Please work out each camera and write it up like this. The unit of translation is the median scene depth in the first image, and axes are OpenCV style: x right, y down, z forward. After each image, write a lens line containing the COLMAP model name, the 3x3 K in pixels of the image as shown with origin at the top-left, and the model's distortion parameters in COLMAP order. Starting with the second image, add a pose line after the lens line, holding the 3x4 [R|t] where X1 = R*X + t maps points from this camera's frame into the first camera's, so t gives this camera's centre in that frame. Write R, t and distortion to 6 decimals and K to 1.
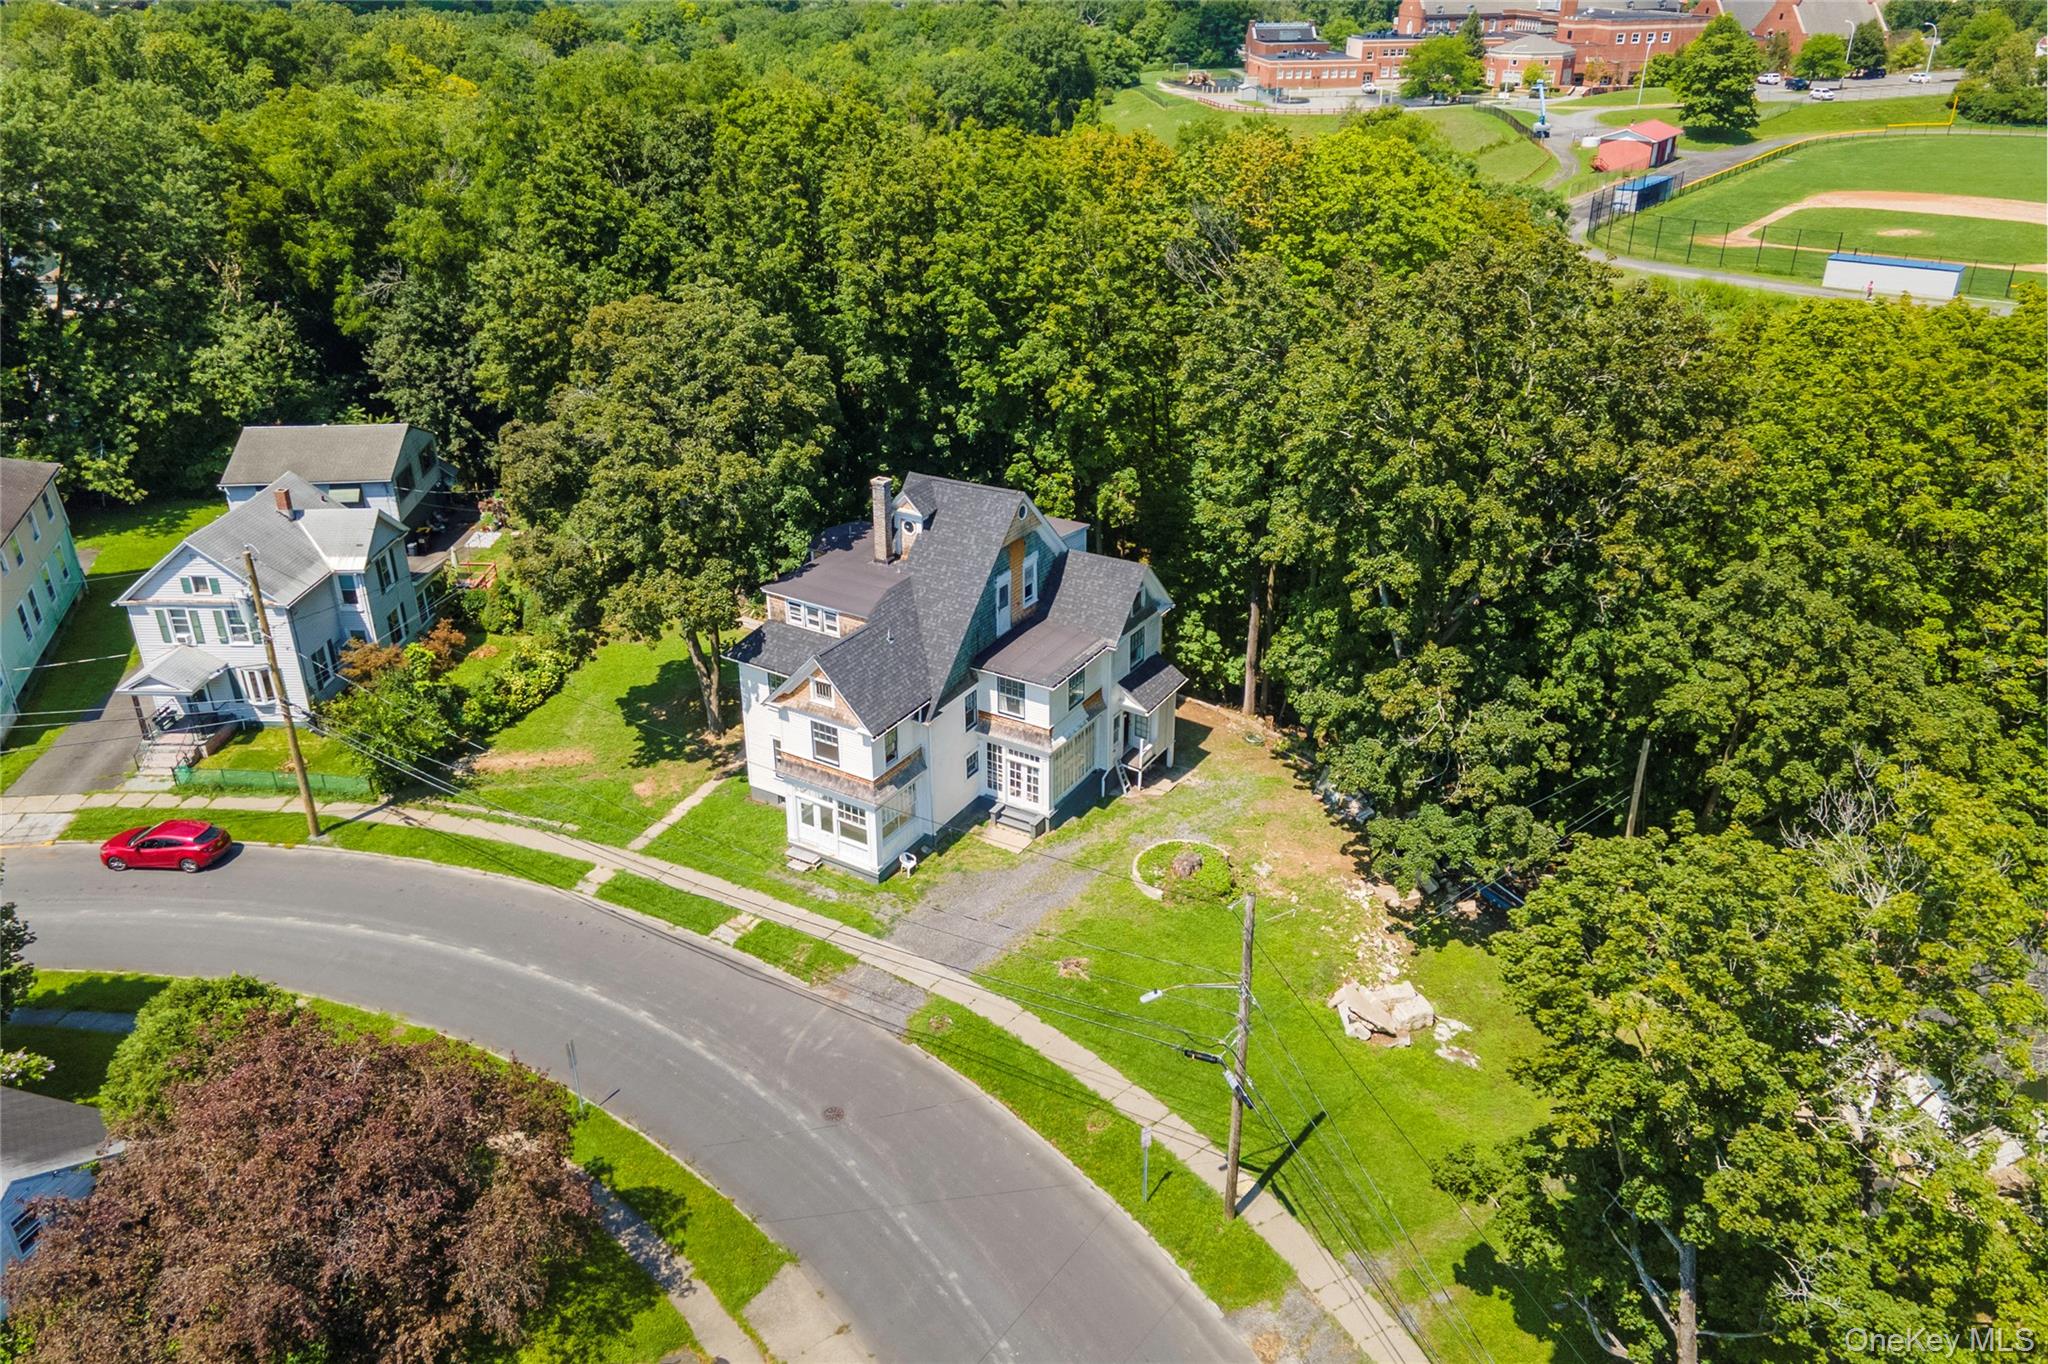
lens RADIAL K [[1492.6, 0, 1017.0], [0, 1492.6, 609.6], [0, 0, 1]] dist [0.004083, 0.079969]
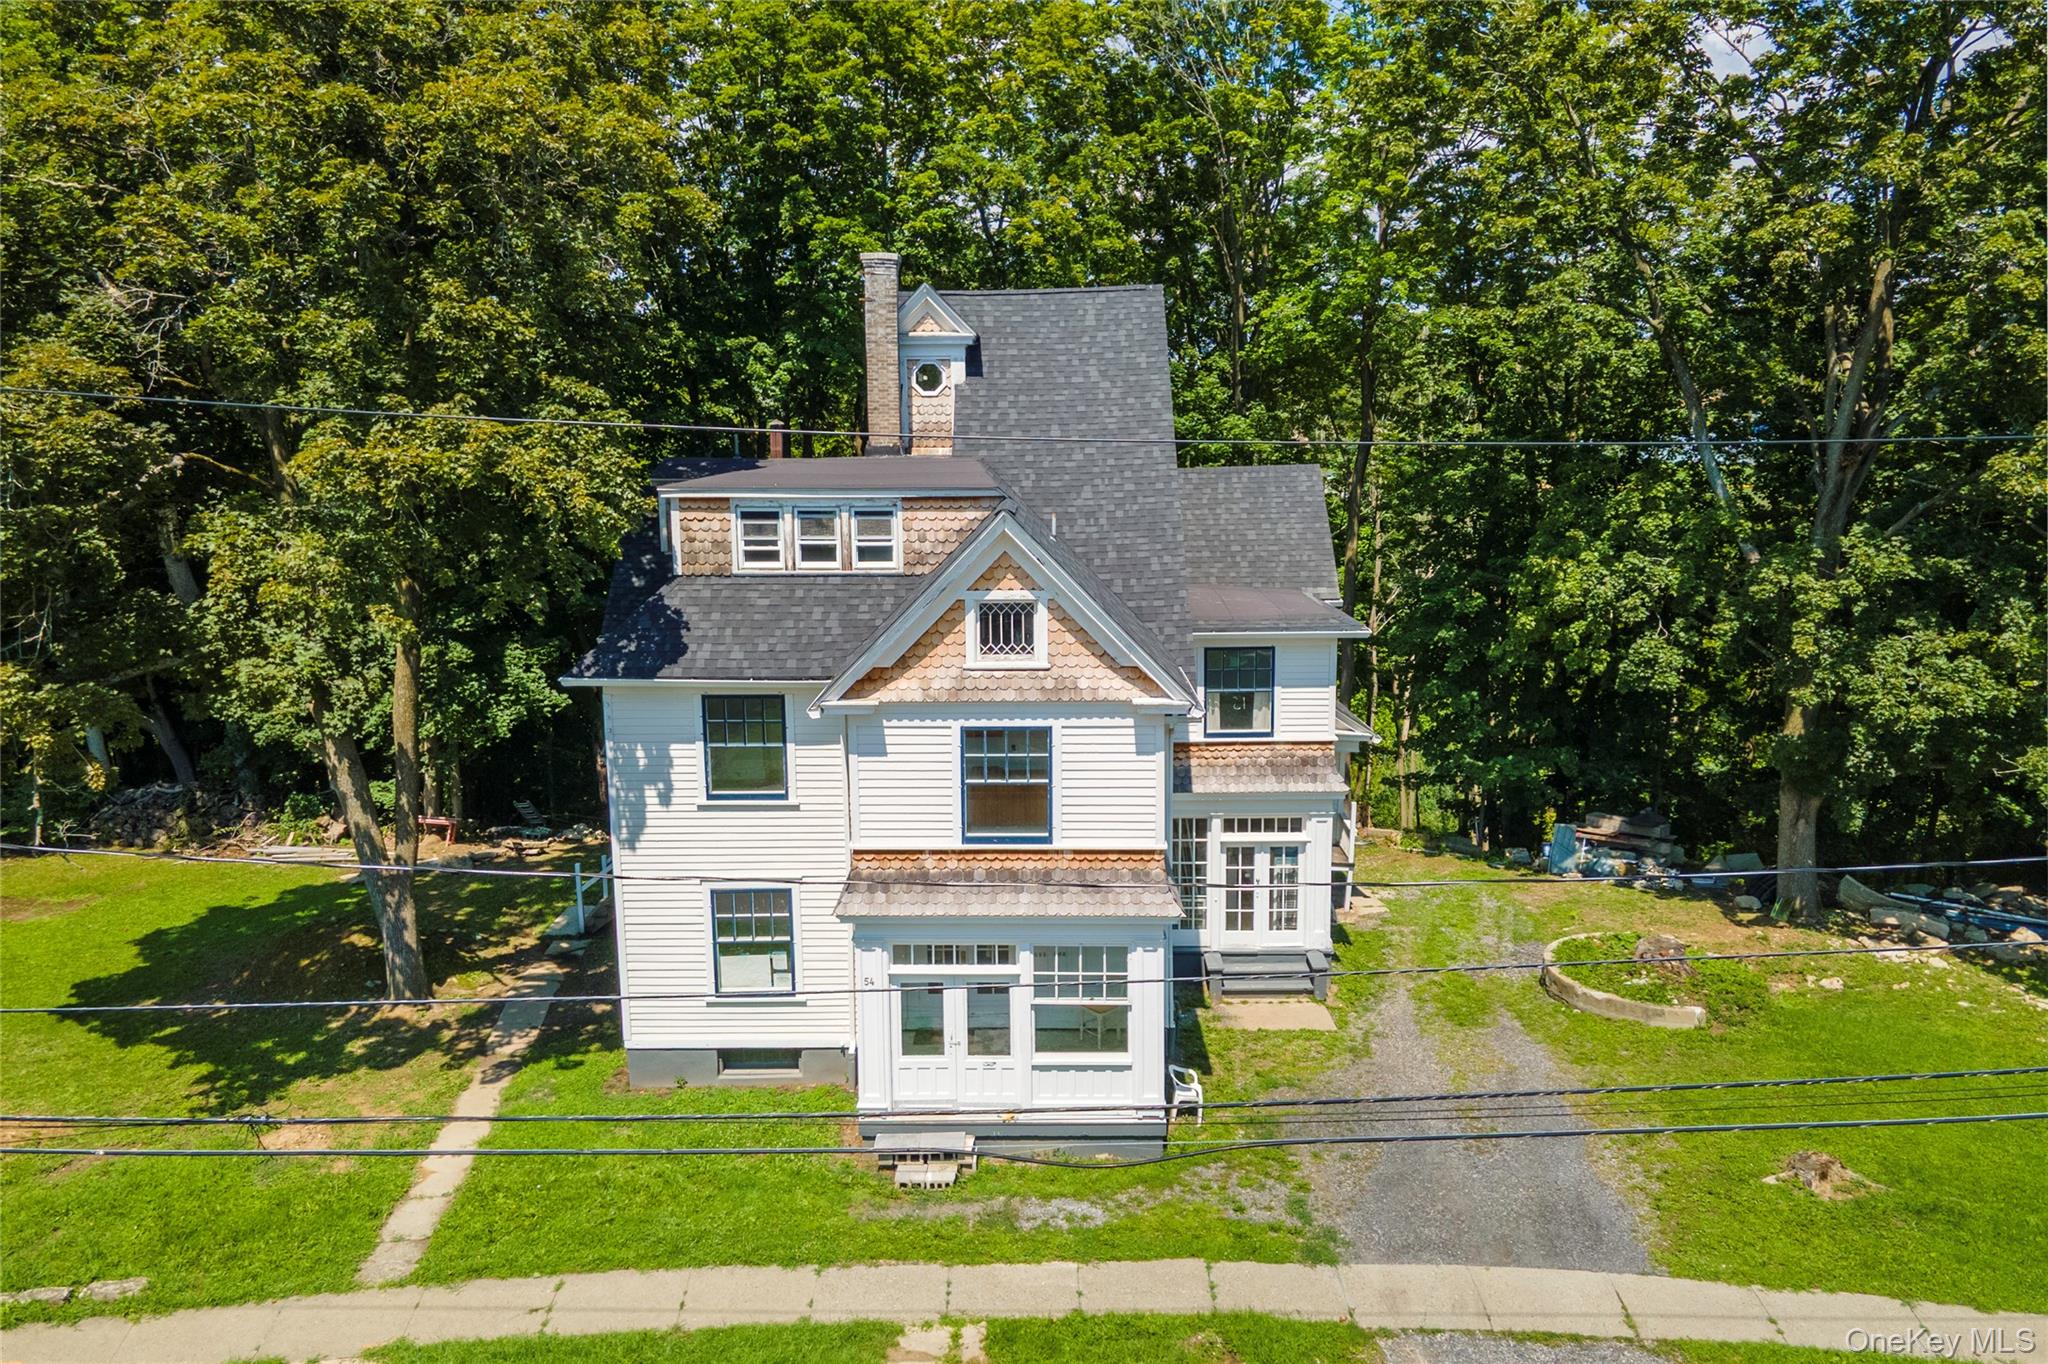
lens RADIAL K [[1499.1, 0, 1011.4], [0, 1499.1, 683.5], [0, 0, 1]] dist [0.046389, 0.008915]
pose [[0.862974, -0.092223, 0.496760, -0.283161], [0.210432, 0.959471, -0.187439, 0.123863], [-0.459340, 0.266290, 0.847406, 0.616079]]
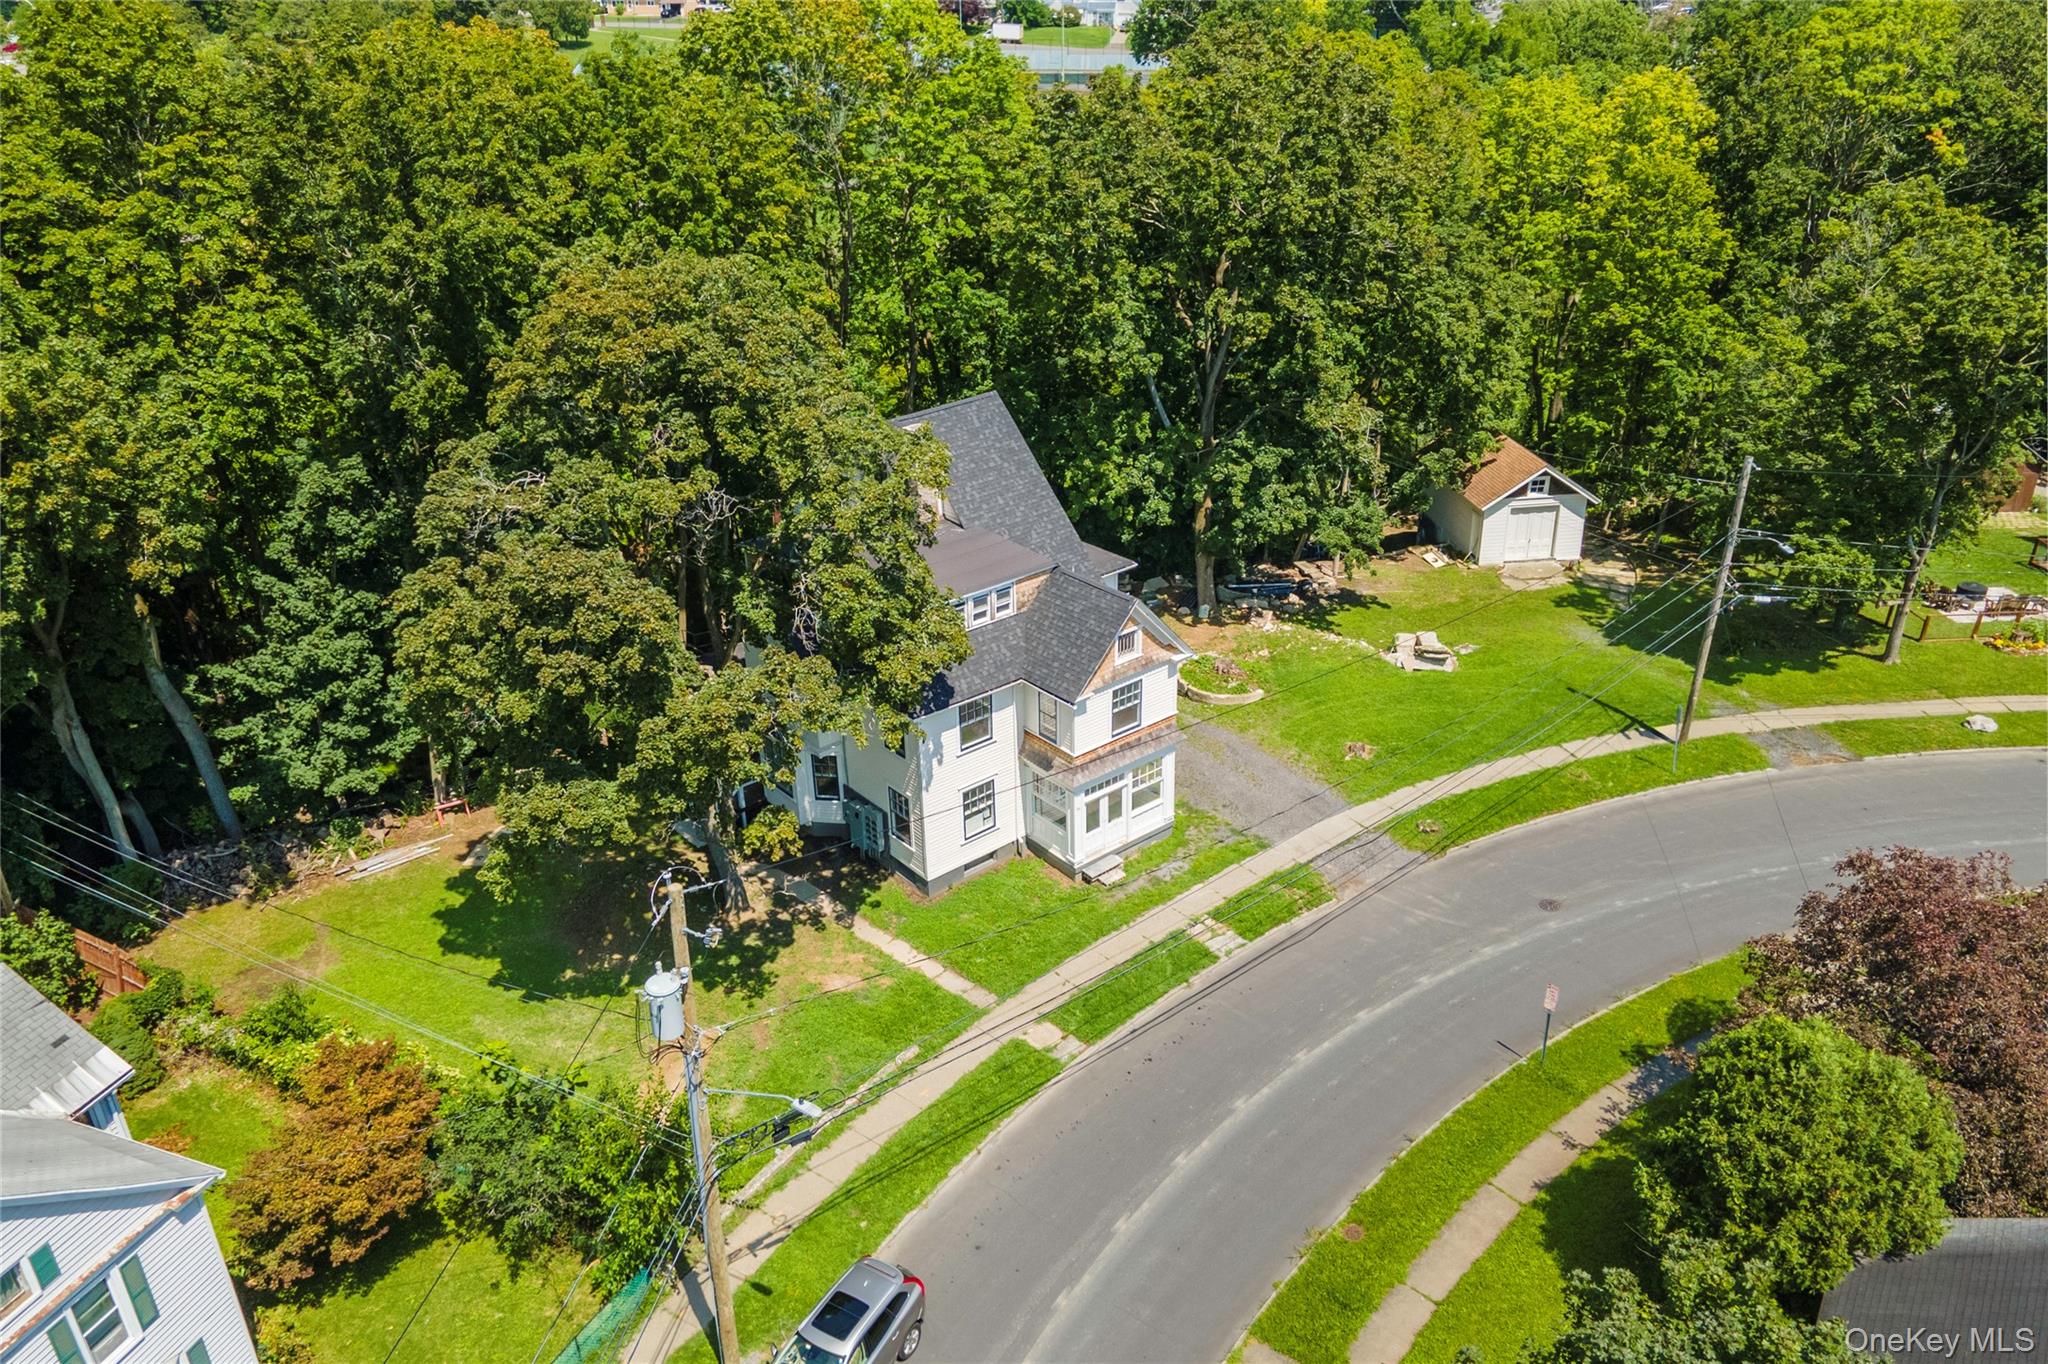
lens RADIAL K [[1495.6, 0, 1030.0], [0, 1495.6, 697.9], [0, 0, 1]] dist [0.036495, 0.030326]
pose [[0.314465, -0.435543, 0.843453, -0.770797], [0.397611, 0.867264, 0.299597, -0.169832], [-0.861985, 0.241153, 0.445901, 0.613624]]
